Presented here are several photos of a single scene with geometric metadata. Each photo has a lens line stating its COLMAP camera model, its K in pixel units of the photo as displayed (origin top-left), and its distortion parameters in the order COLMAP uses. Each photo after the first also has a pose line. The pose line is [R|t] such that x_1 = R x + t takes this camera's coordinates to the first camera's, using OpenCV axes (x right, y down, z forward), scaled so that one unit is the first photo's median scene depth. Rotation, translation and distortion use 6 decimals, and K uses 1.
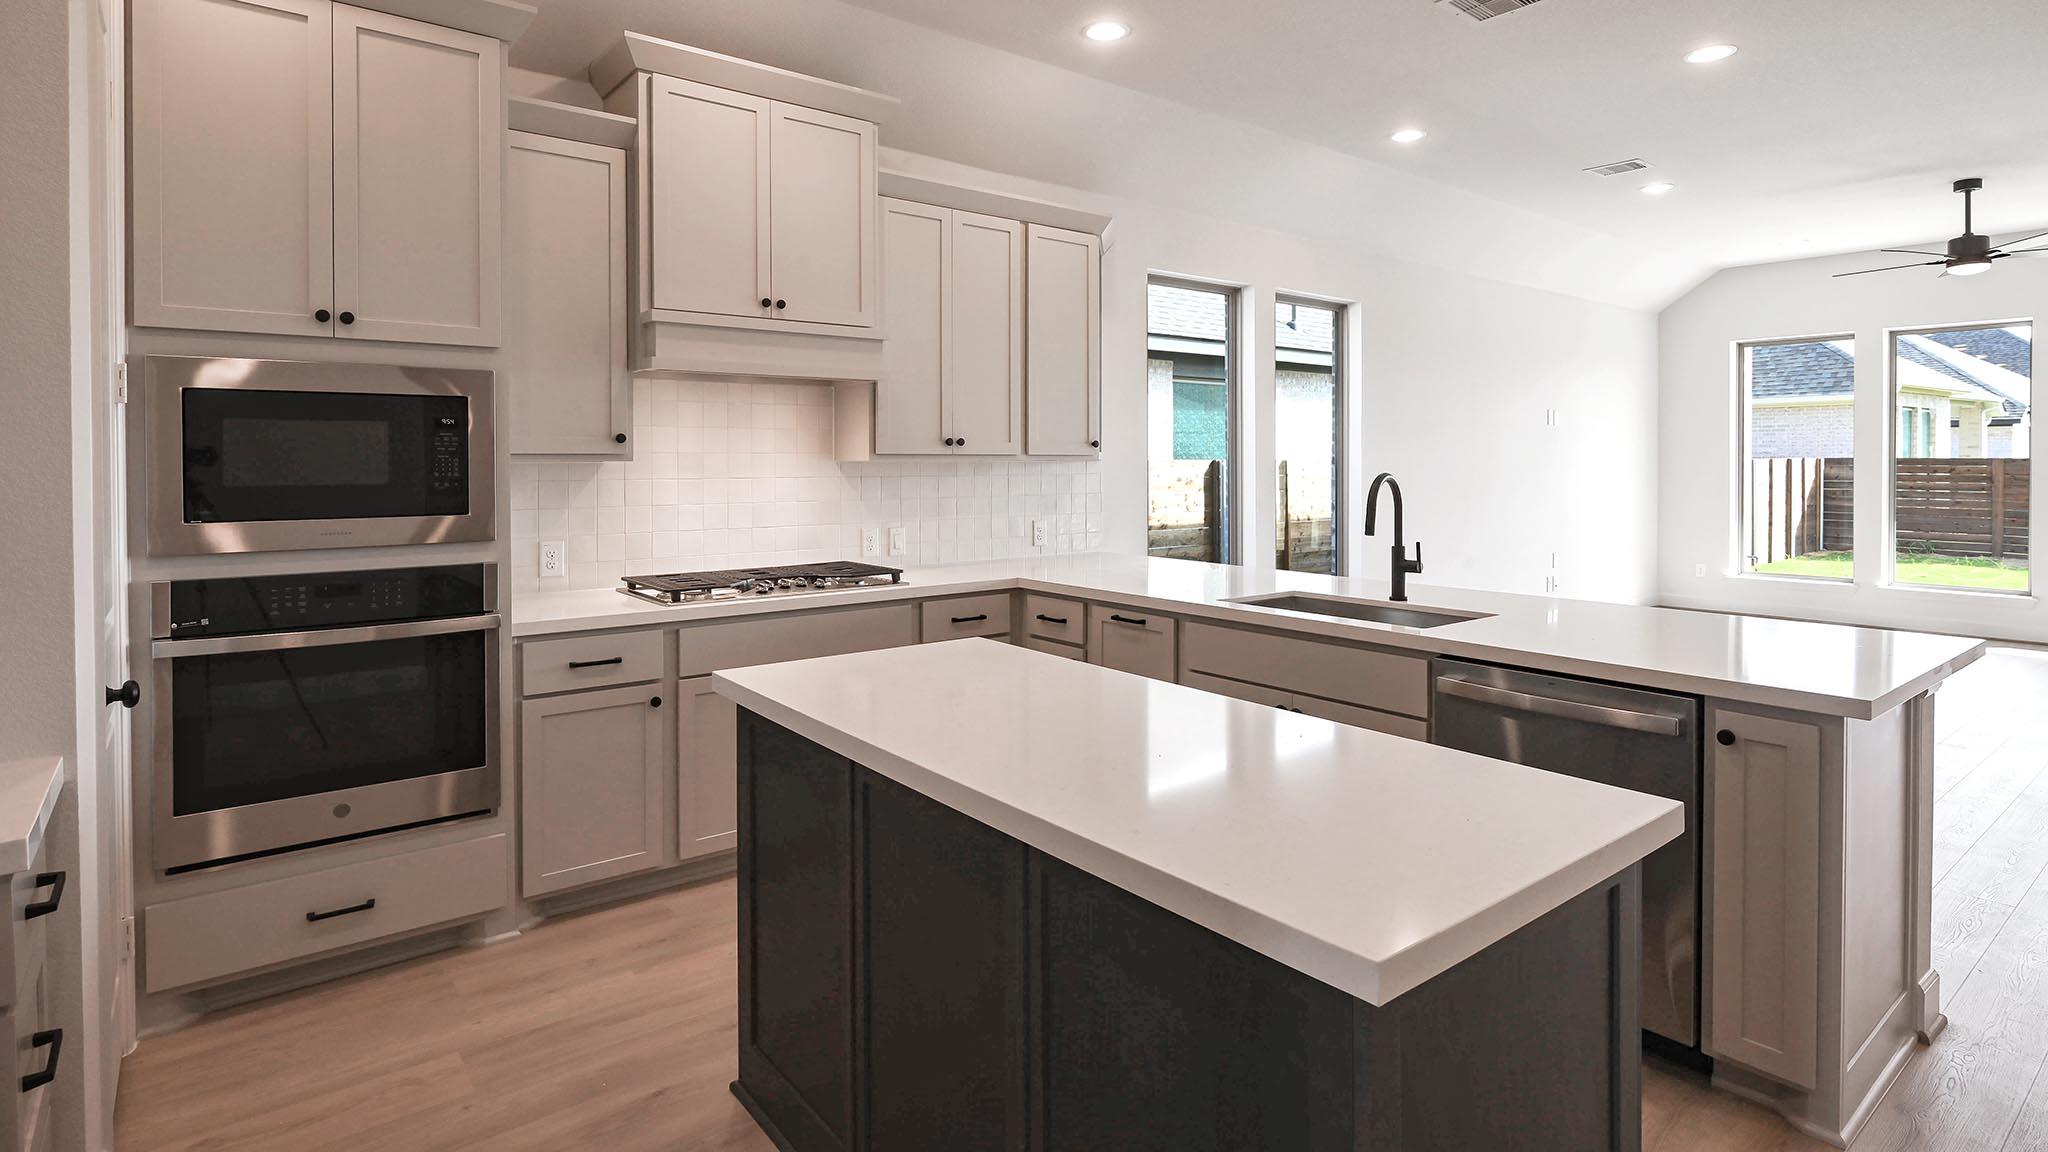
lens RADIAL K [[1027.1, 0, 997.9], [0, 1027.1, 567.2], [0, 0, 1]] dist [-0.003625, -0.000449]
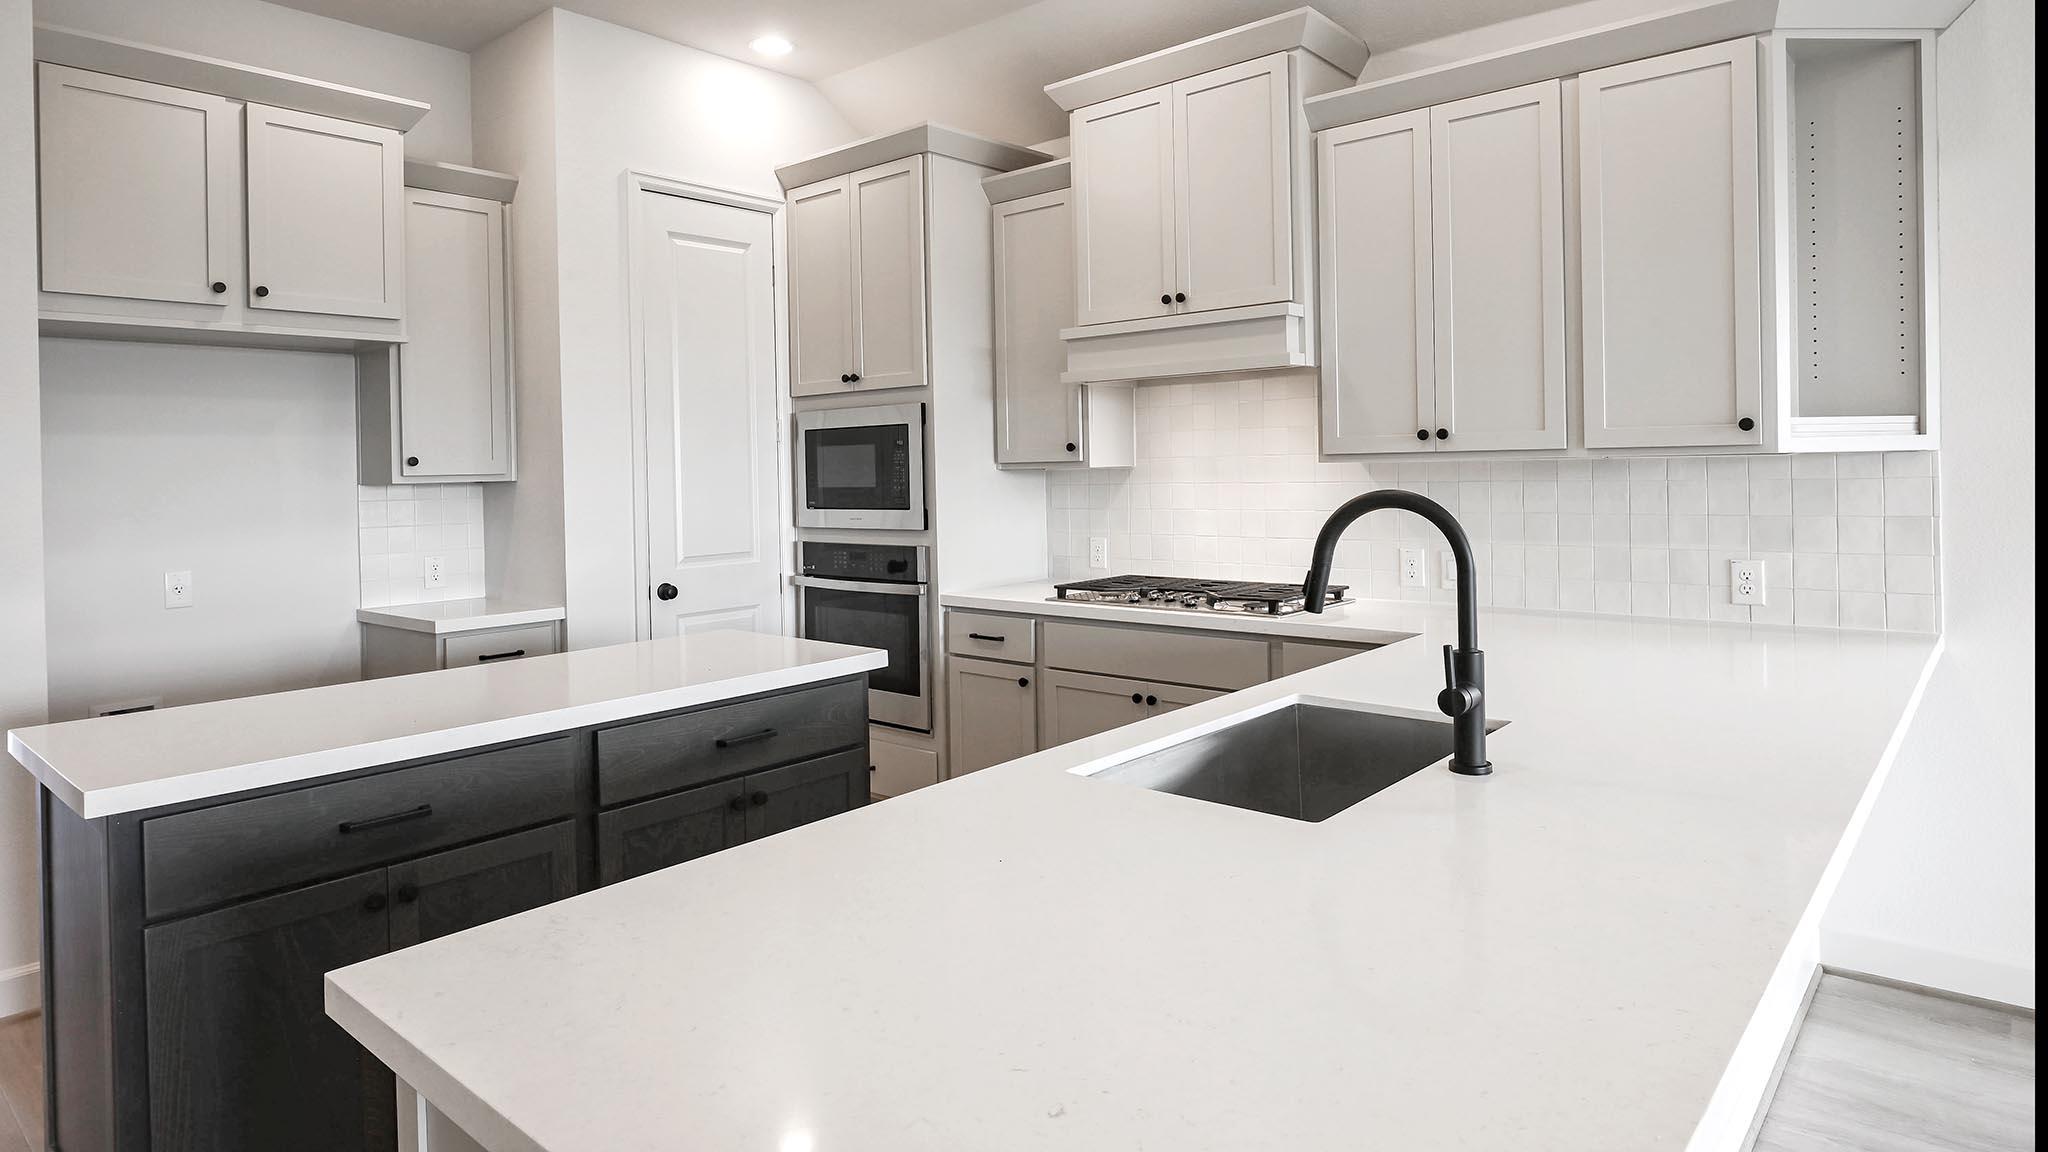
lens RADIAL K [[1155.8, 0, 1024.0], [0, 1155.8, 576.0], [0, 0, 1]] dist [0.001286, 0.000161]
pose [[0.198734, 0.088711, -0.976030, 0.729269], [-0.080684, 0.993995, 0.073915, -0.064106], [0.976727, 0.064060, 0.204698, 0.598443]]
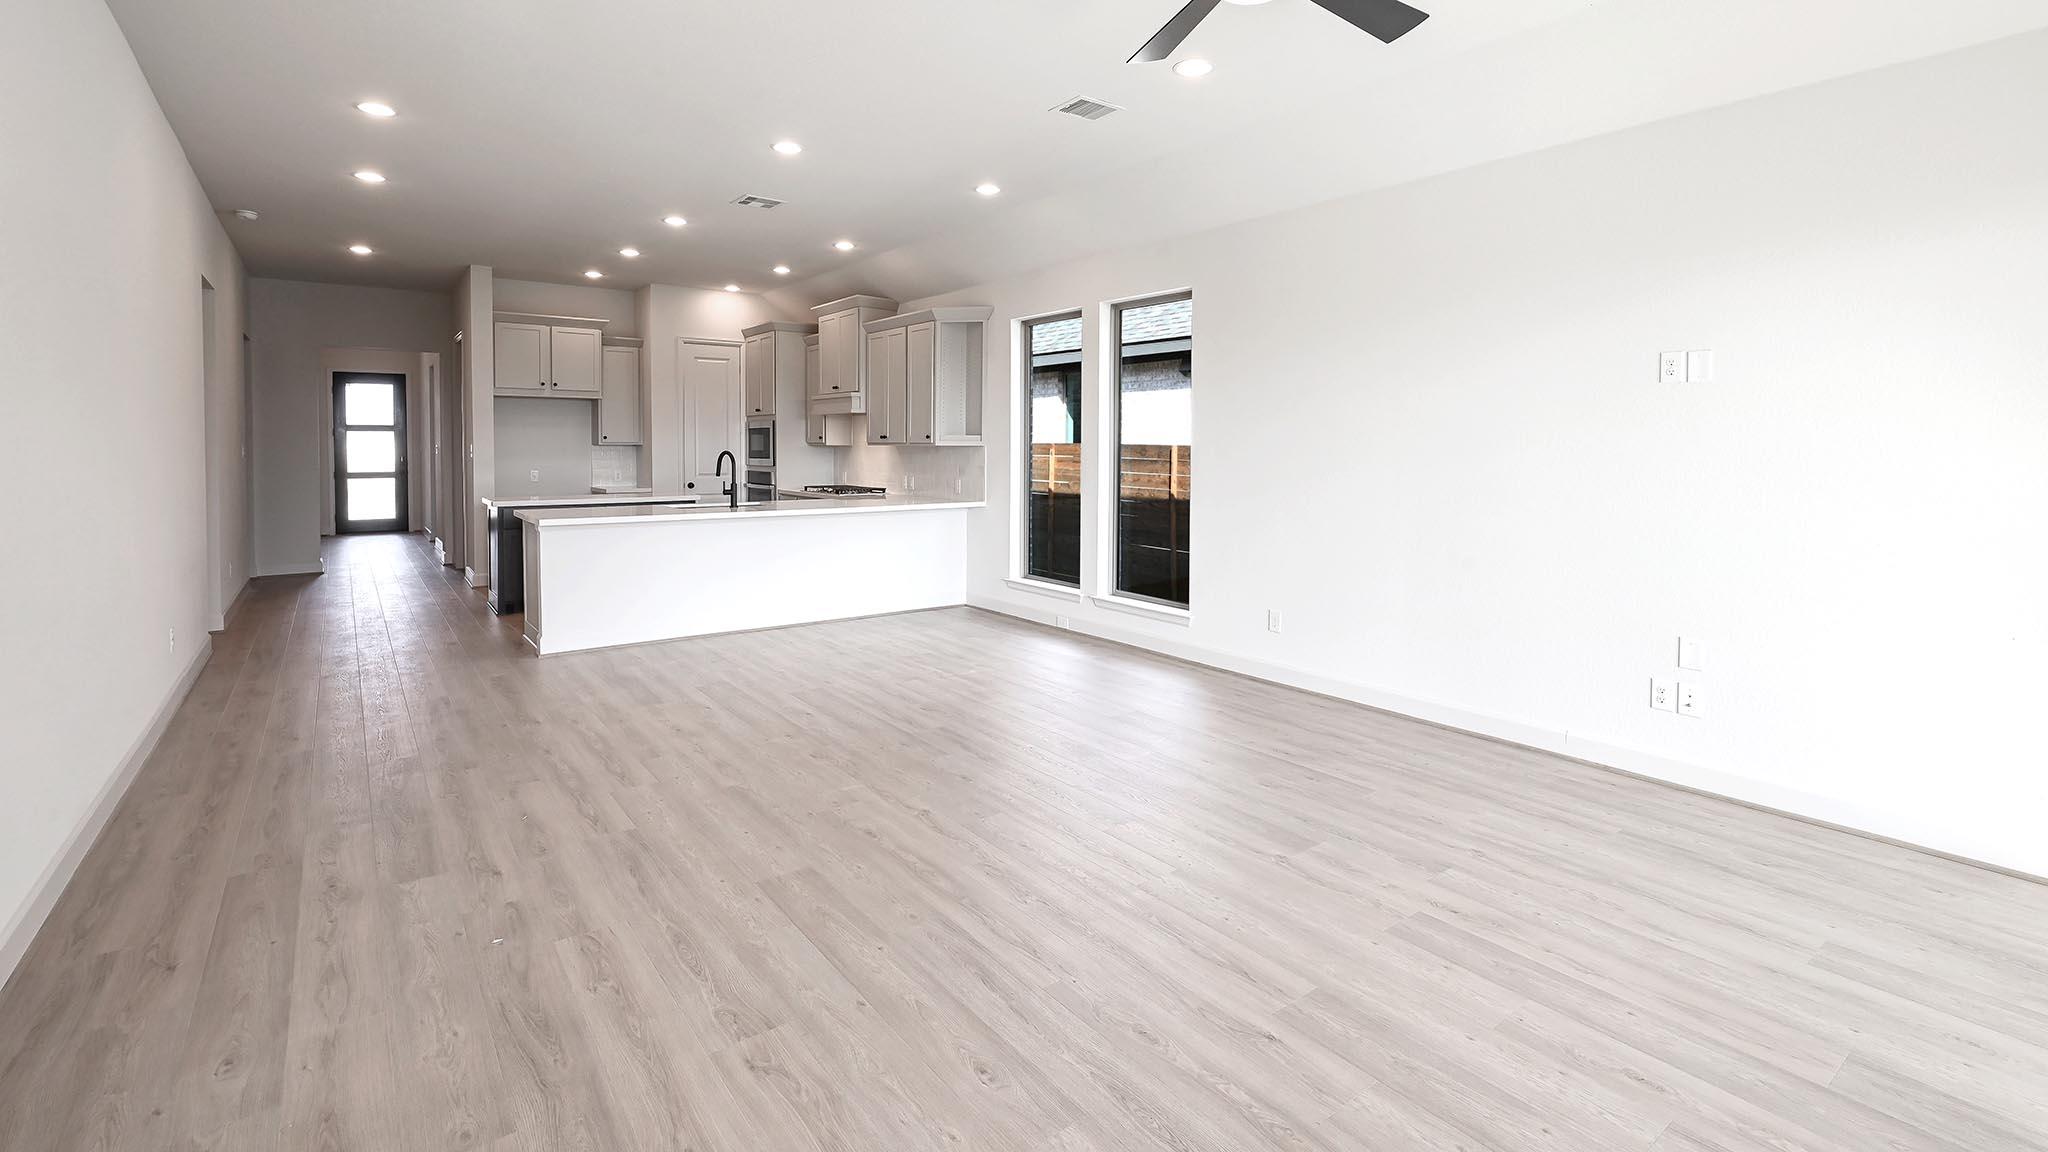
lens RADIAL K [[881.3, 0, 1024.0], [0, 881.3, 576.0], [0, 0, 1]] dist [-0.002213, -0.000014]
pose [[0.012735, 0.146063, -0.989193, 1.987588], [-0.107297, 0.983761, 0.143880, -0.139144], [0.994145, 0.104305, 0.028200, 1.345287]]
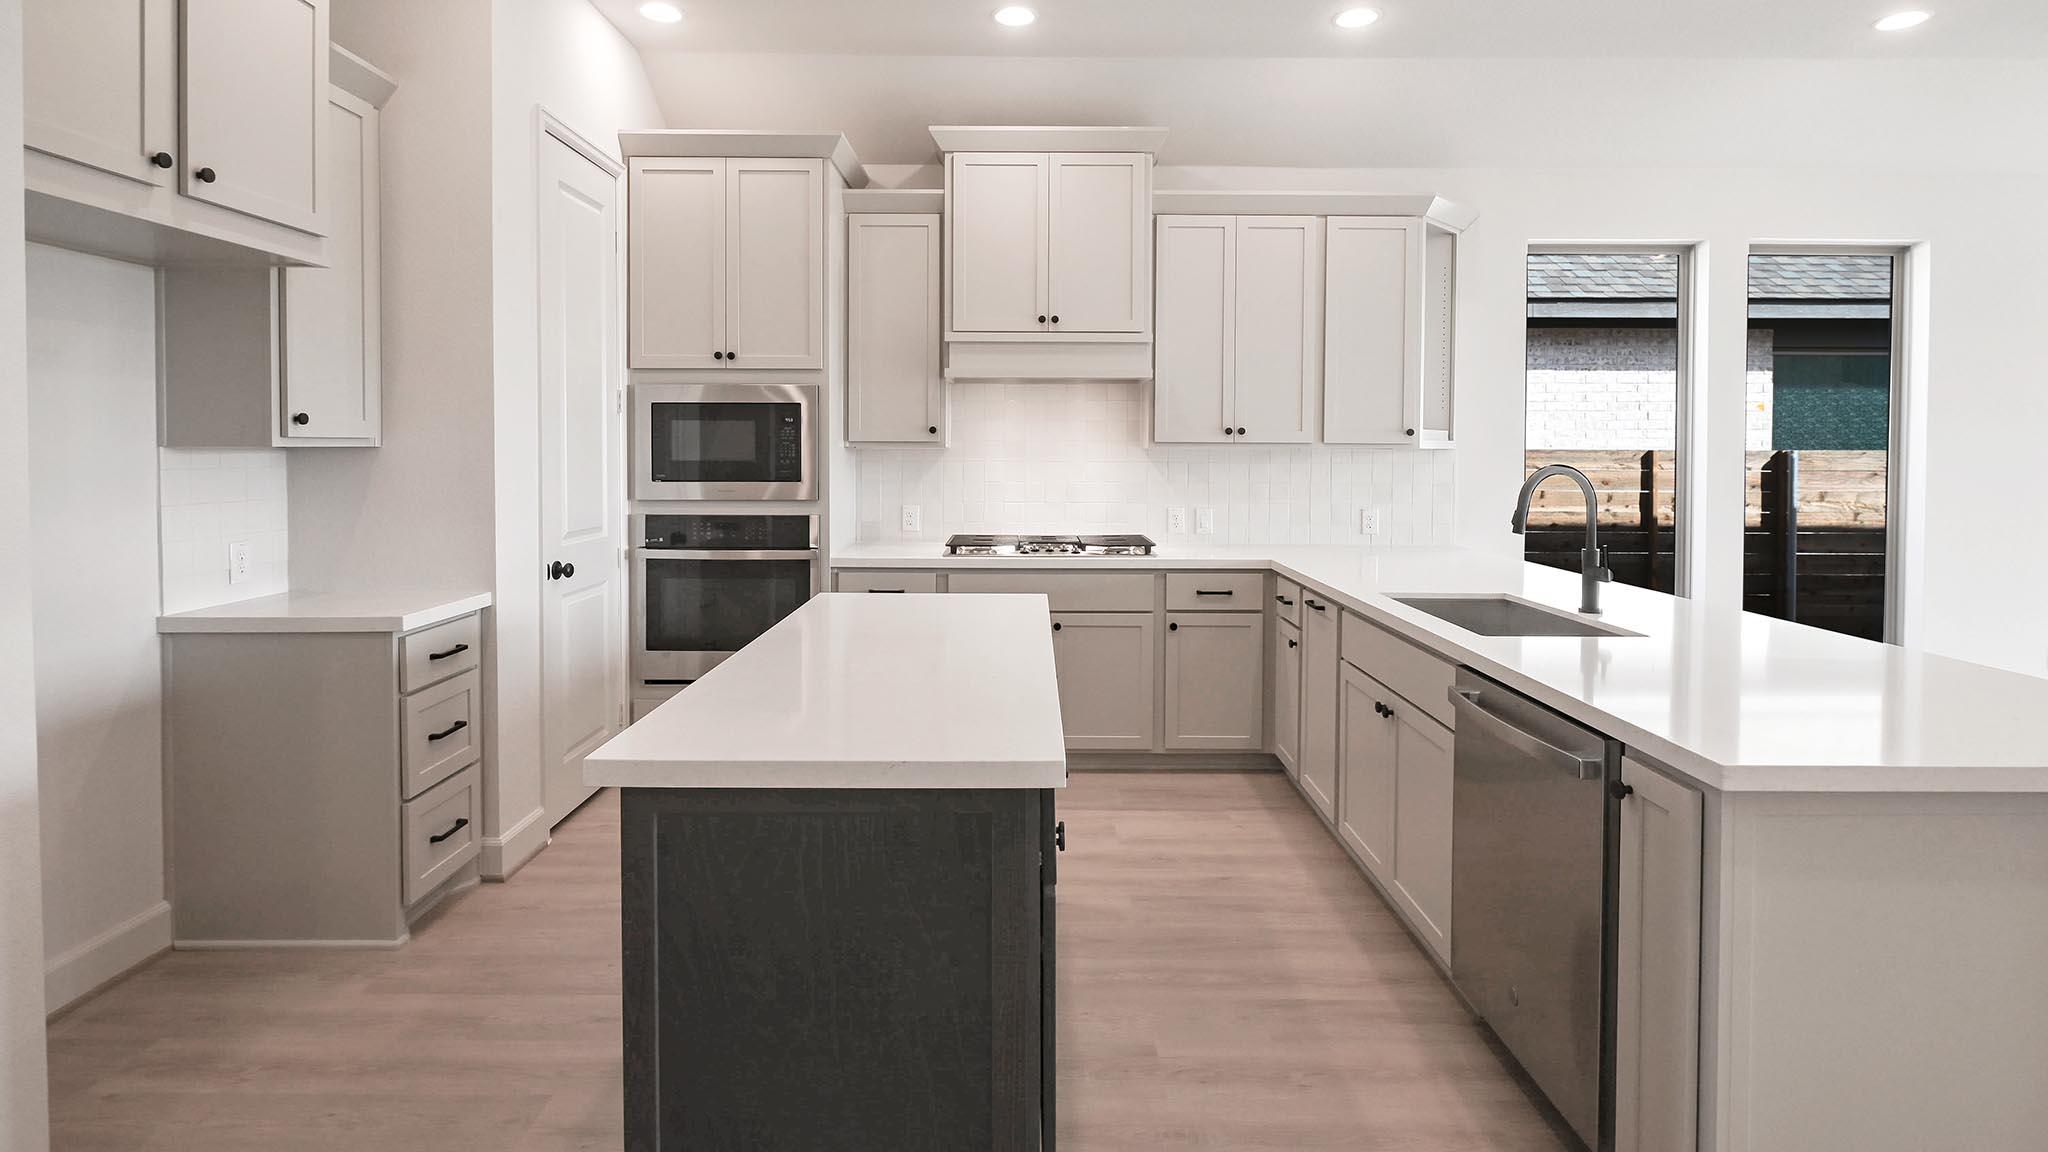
lens RADIAL K [[960.8, 0, 1024.0], [0, 960.8, 576.0], [0, 0, 1]] dist [0.000604, 0.000114]
pose [[0.791441, 0.085691, -0.605209, 0.432957], [-0.068104, 0.996322, 0.052007, -0.007069], [0.607440, 0.000057, 0.794366, 0.058905]]
